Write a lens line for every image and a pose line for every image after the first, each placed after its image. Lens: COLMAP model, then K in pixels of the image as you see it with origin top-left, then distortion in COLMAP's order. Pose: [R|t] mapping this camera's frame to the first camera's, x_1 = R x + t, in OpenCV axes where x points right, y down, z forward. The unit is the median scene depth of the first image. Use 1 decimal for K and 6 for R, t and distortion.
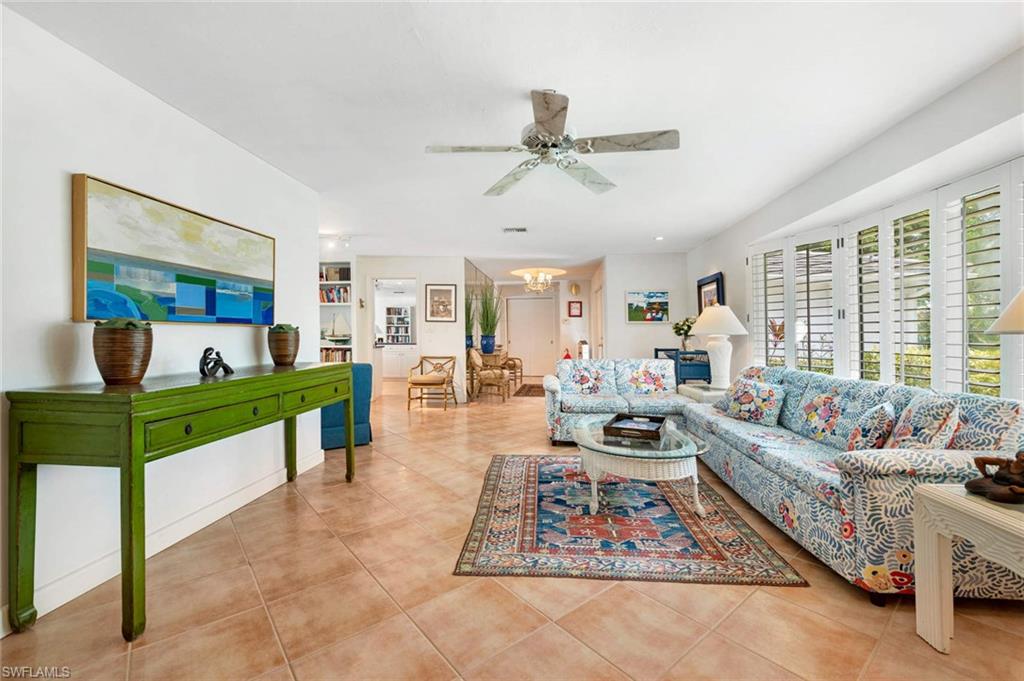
lens RADIAL K [[437.7, 0, 512.0], [0, 437.7, 340.5], [0, 0, 1]] dist [0.000112, -0.000033]
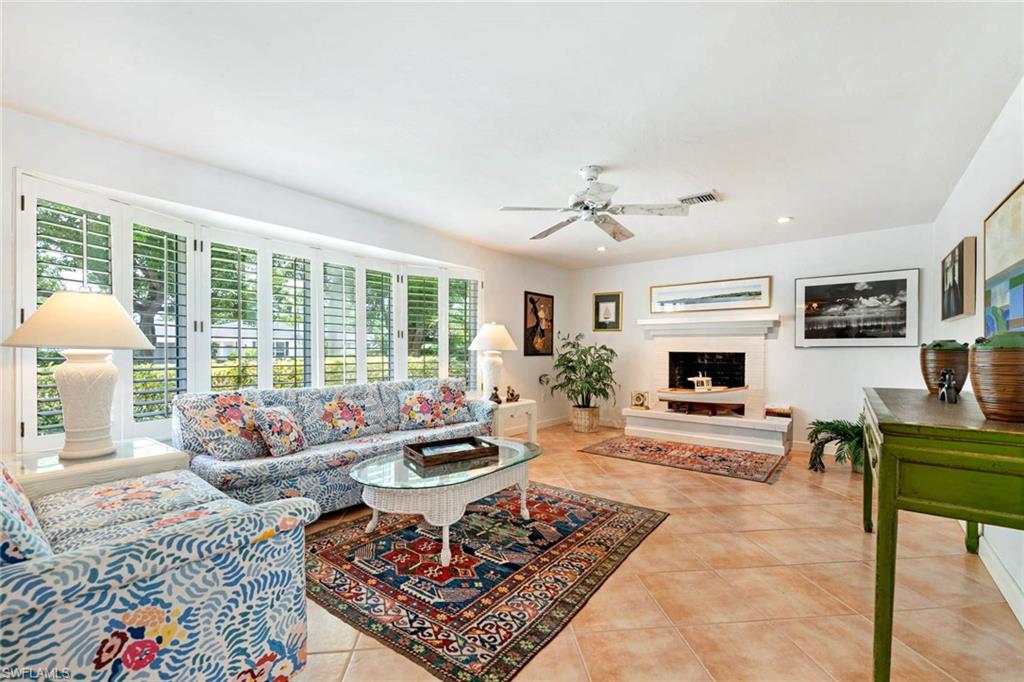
lens RADIAL K [[437.7, 0, 512.0], [0, 437.7, 341.0], [0, 0, 1]] dist [0.000112, -0.000033]
pose [[-0.841209, 0.003386, 0.540700, -0.362403], [0.001501, 0.999991, -0.003928, -0.039095], [-0.540709, -0.002492, -0.841206, 1.884614]]
